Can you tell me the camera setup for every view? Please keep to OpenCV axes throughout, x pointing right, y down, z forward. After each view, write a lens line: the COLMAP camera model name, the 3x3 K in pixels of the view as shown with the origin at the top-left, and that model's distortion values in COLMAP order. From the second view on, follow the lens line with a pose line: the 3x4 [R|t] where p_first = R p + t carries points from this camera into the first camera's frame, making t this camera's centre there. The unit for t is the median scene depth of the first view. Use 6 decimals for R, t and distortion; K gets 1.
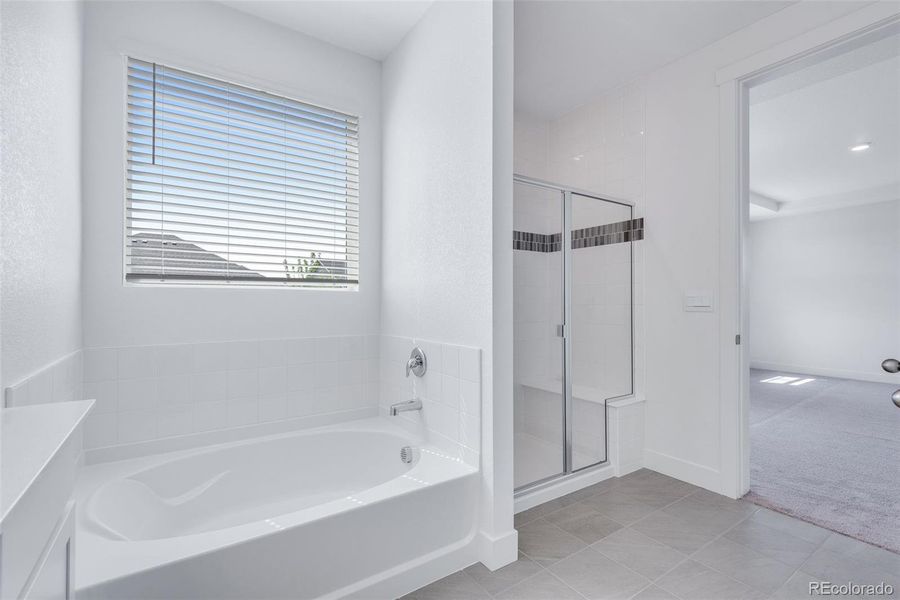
lens RADIAL K [[414.2, 0, 441.9], [0, 414.2, 297.8], [0, 0, 1]] dist [0.004957, -0.000098]
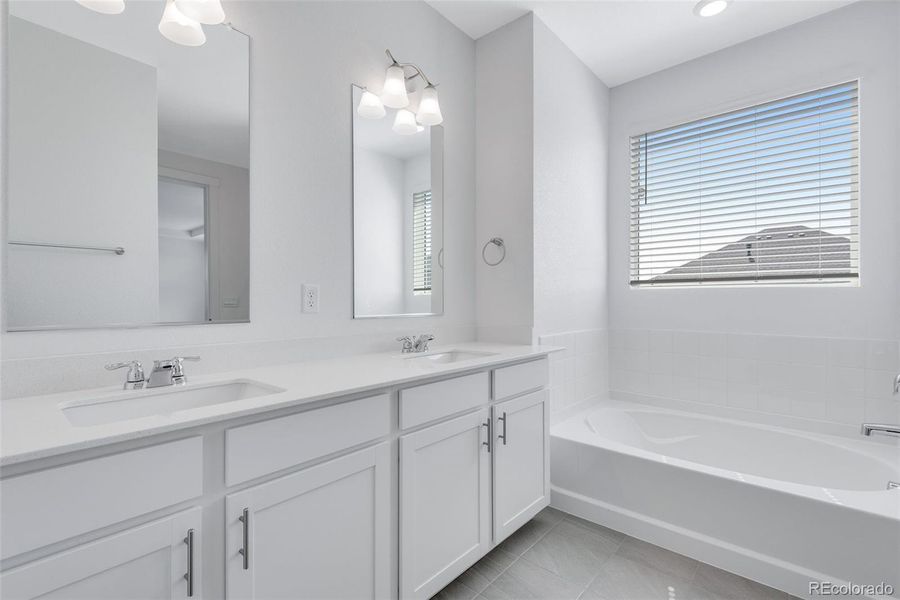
lens RADIAL K [[402.1, 0, 453.5], [0, 402.1, 302.1], [0, 0, 1]] dist [0.005516, 0.000089]
pose [[0.251120, 0.000783, -0.967956, 0.387123], [0.005746, 0.999981, 0.002300, 0.009674], [0.967939, -0.006139, 0.251110, -0.001355]]
